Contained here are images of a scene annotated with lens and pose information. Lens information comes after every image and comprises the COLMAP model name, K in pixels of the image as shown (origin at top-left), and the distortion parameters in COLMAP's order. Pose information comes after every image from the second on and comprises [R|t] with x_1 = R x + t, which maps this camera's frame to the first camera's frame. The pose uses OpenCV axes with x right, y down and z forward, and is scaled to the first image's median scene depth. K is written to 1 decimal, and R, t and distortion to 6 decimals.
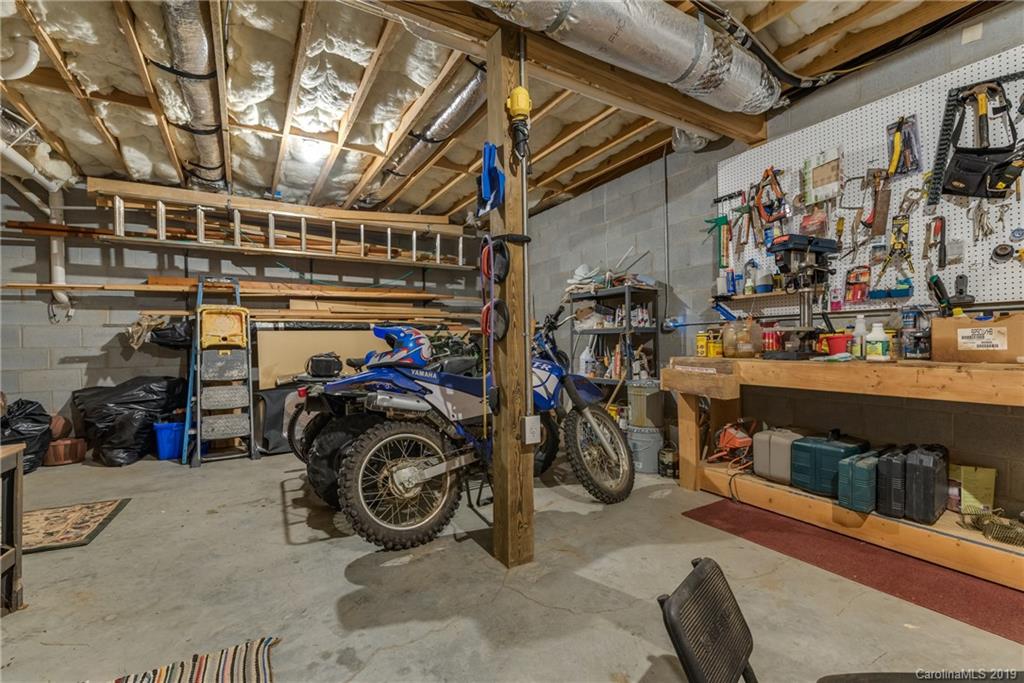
lens RADIAL K [[455.6, 0, 512.3], [0, 455.6, 342.2], [0, 0, 1]] dist [-0.002366, -0.000291]
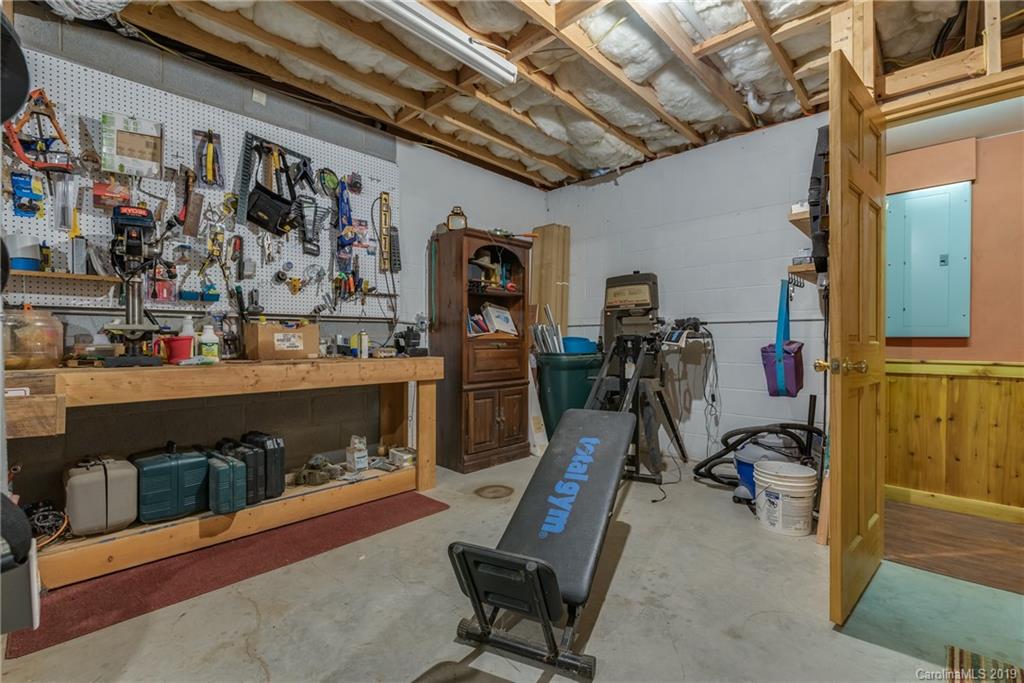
lens RADIAL K [[455.6, 0, 511.4], [0, 455.6, 341.7], [0, 0, 1]] dist [-0.002366, -0.000291]
pose [[-0.272462, 0.007774, 0.962135, -0.356086], [0.004284, 0.999967, -0.006867, 0.004303], [-0.962157, 0.002251, -0.272487, 0.639309]]
